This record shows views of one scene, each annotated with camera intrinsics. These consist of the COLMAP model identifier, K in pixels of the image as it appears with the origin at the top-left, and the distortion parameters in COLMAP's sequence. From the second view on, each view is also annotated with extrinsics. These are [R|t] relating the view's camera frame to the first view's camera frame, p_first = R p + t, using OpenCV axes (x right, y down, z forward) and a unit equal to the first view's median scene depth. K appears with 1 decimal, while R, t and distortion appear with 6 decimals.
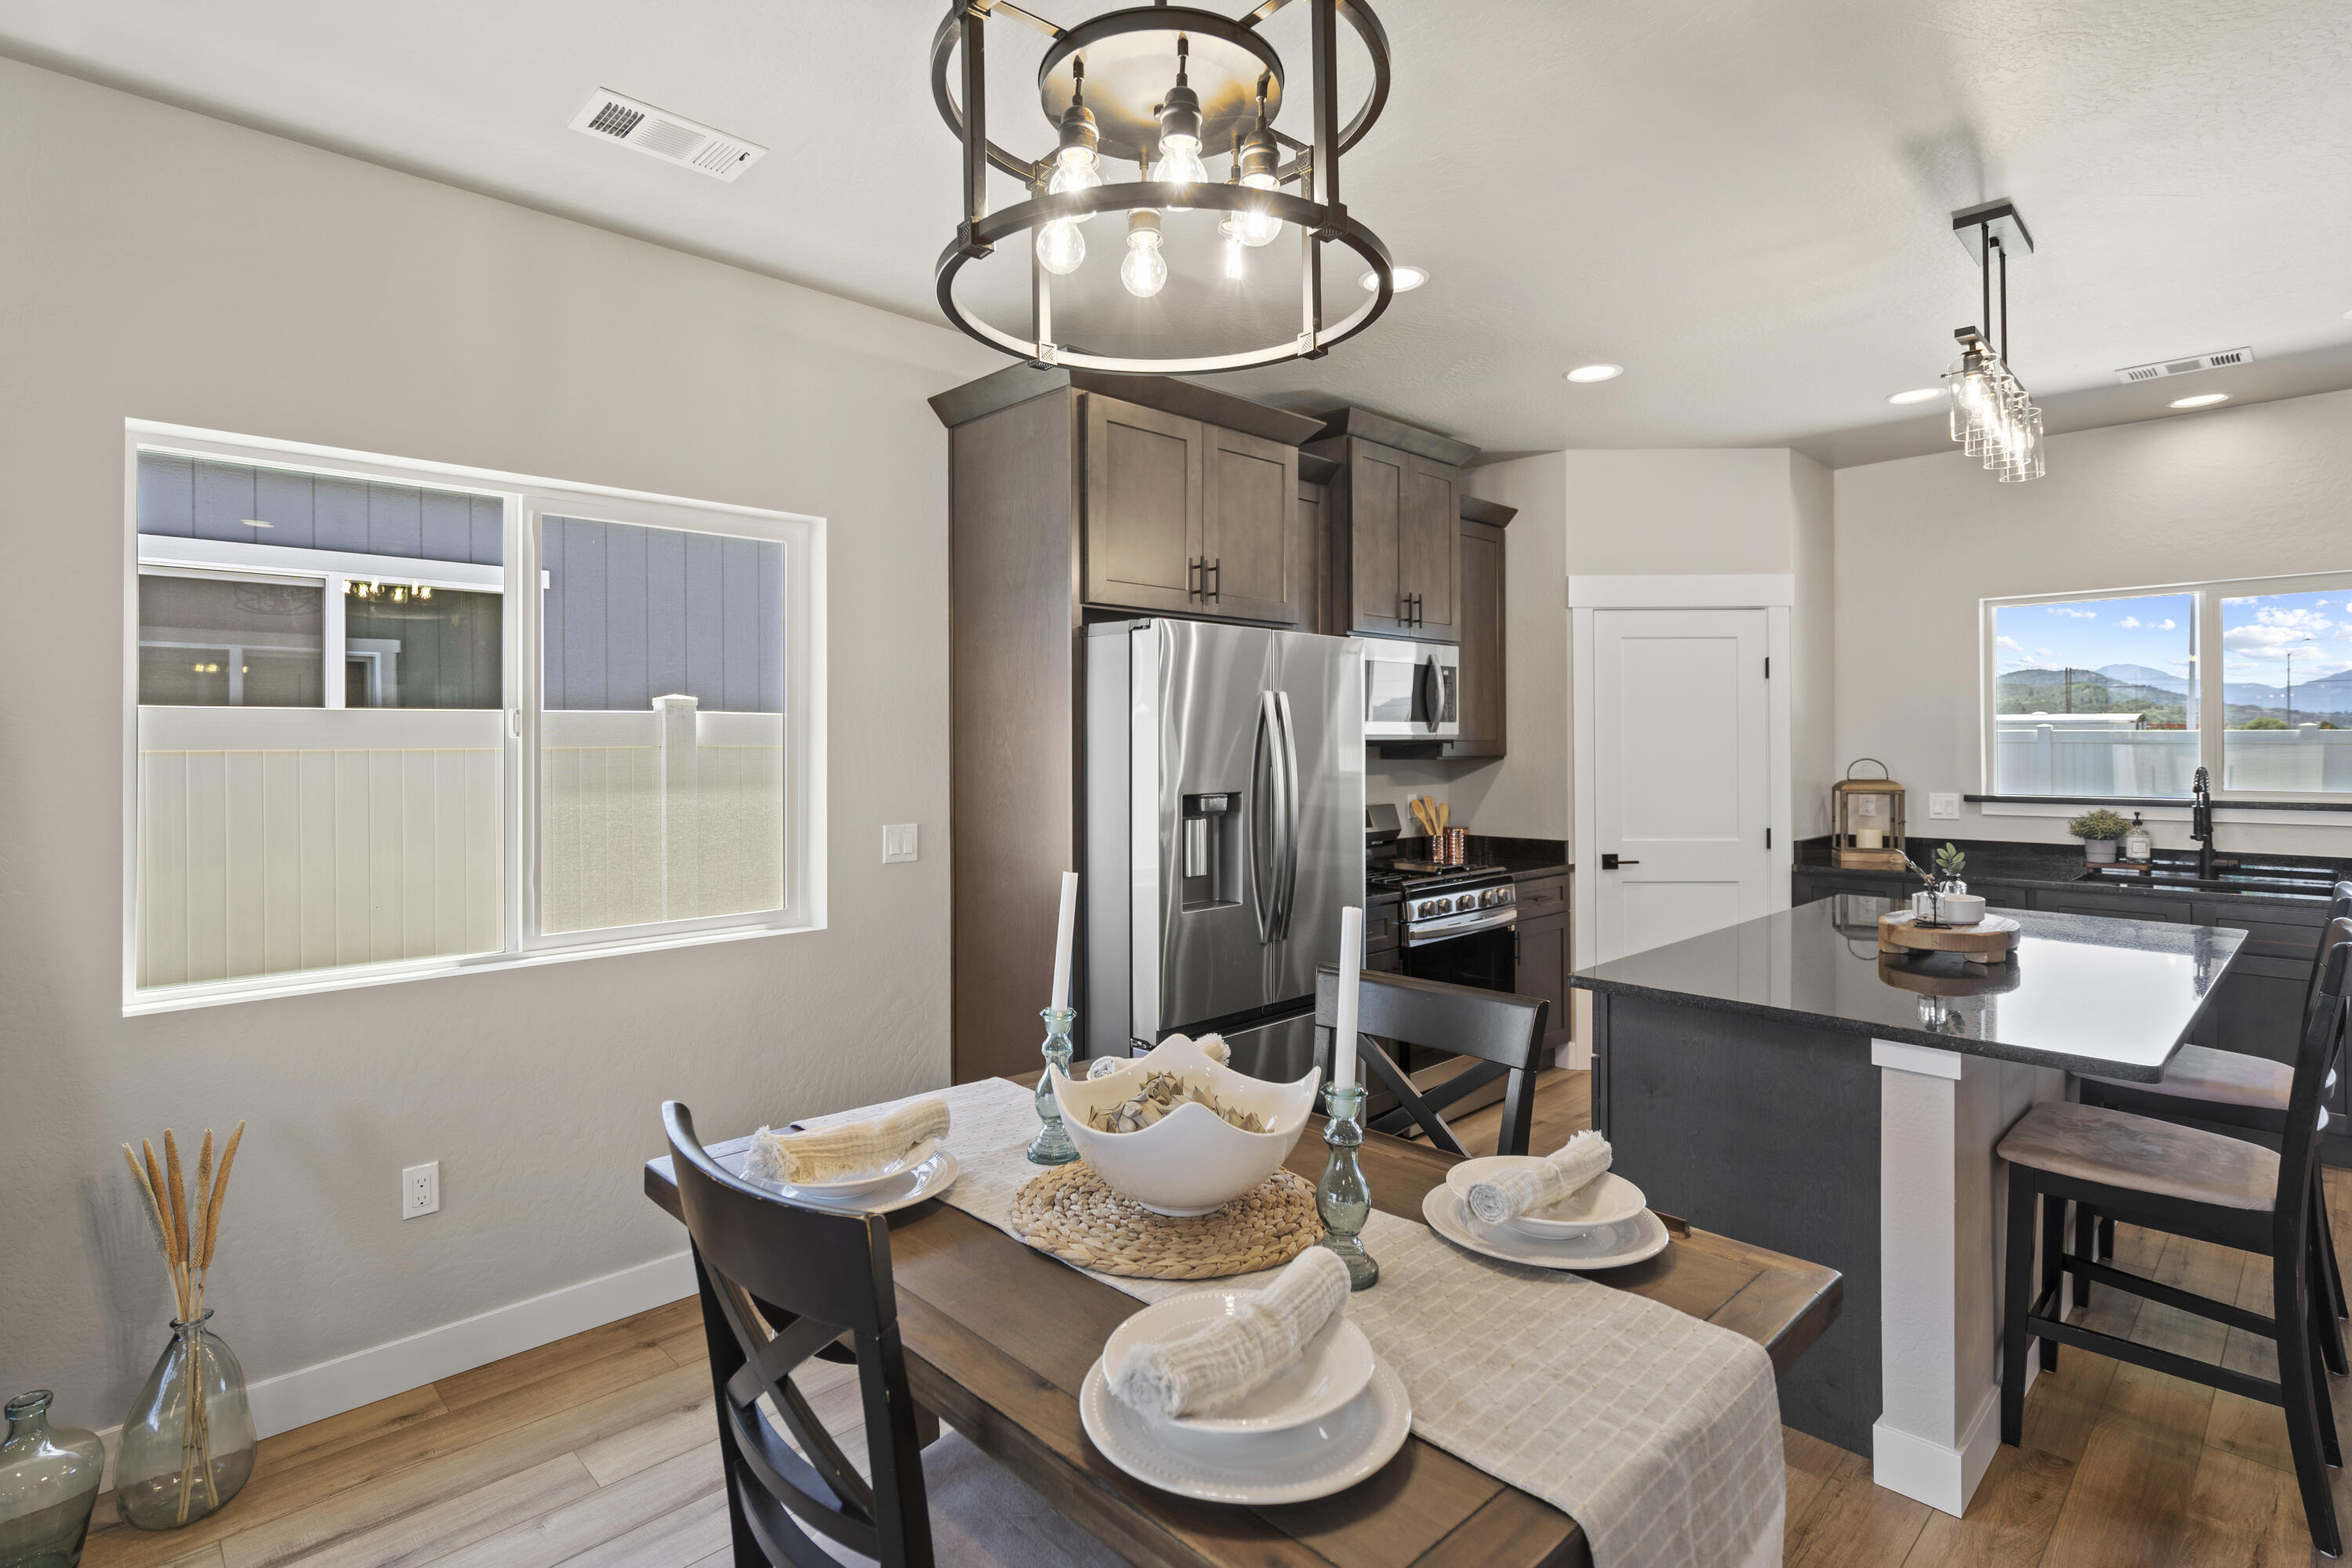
lens RADIAL K [[1151.2, 0, 1175.6], [0, 1151.2, 732.6], [0, 0, 1]] dist [0.001476, 0.000137]
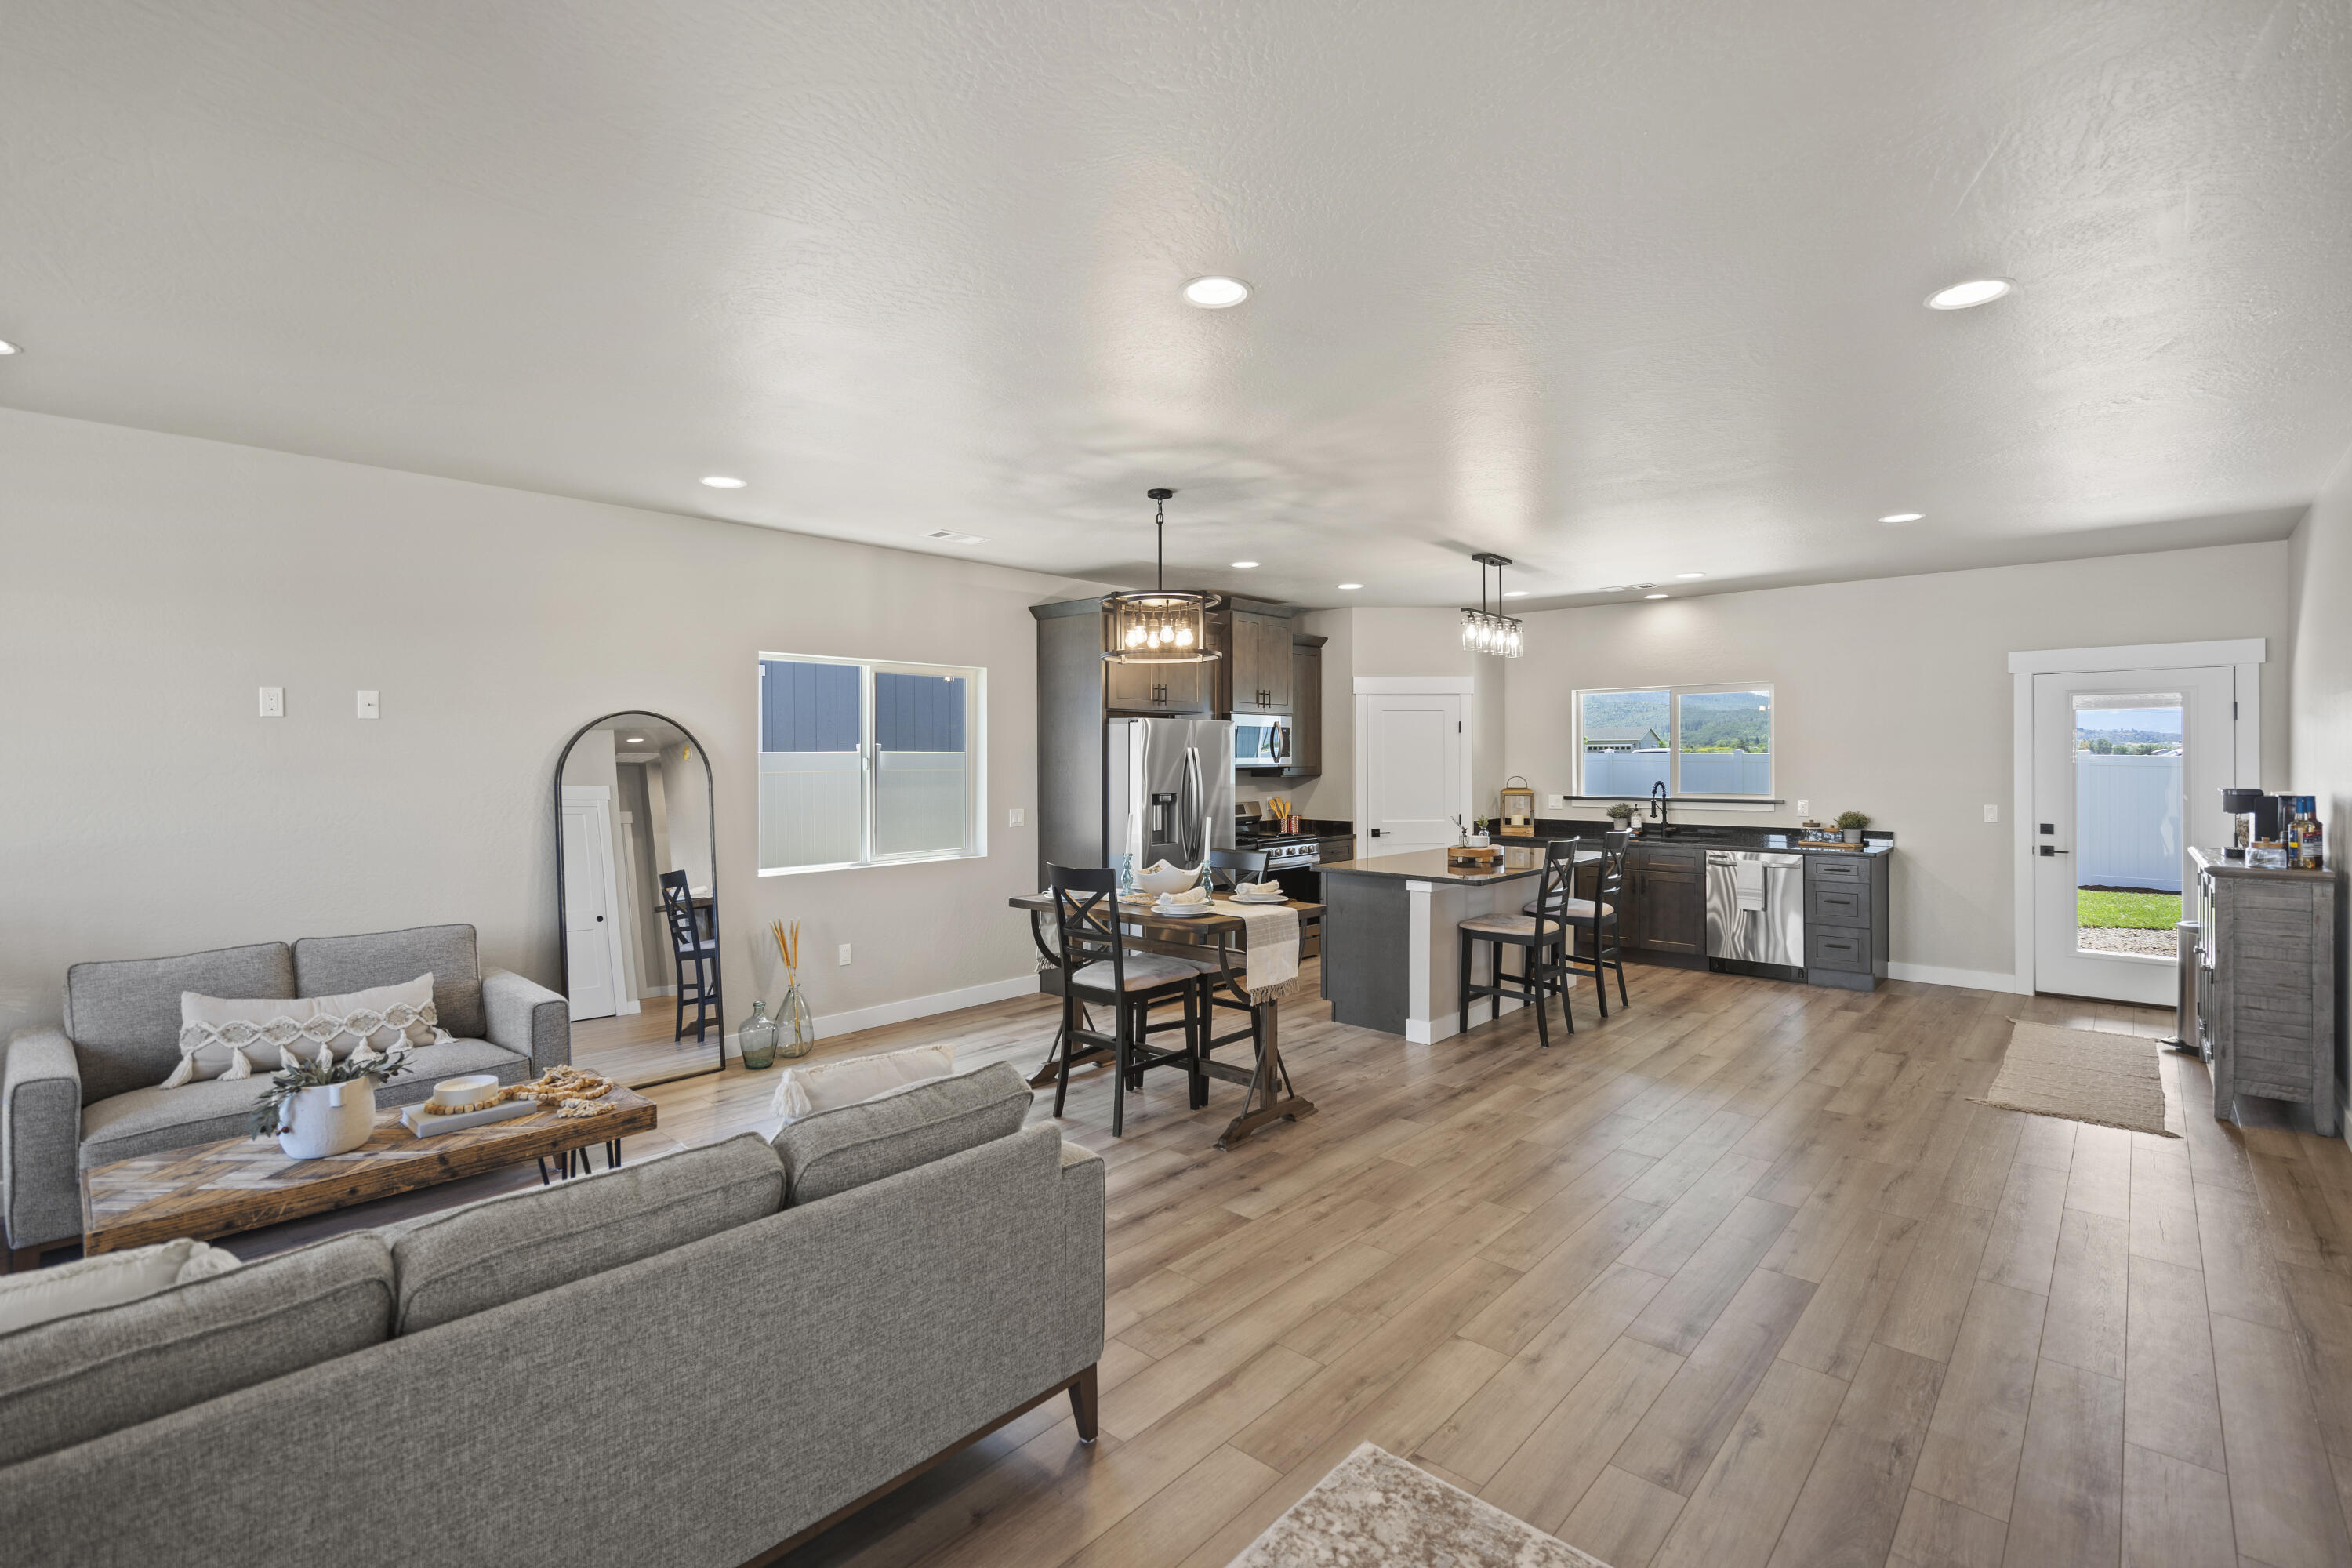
lens RADIAL K [[1045.6, 0, 1169.6], [0, 1045.6, 768.7], [0, 0, 1]] dist [-0.002921, -0.000597]
pose [[0.998328, -0.000599, 0.057807, -0.050855], [-0.000543, 0.999805, 0.019726, -0.024869], [-0.057807, -0.019724, 0.998133, -0.699898]]
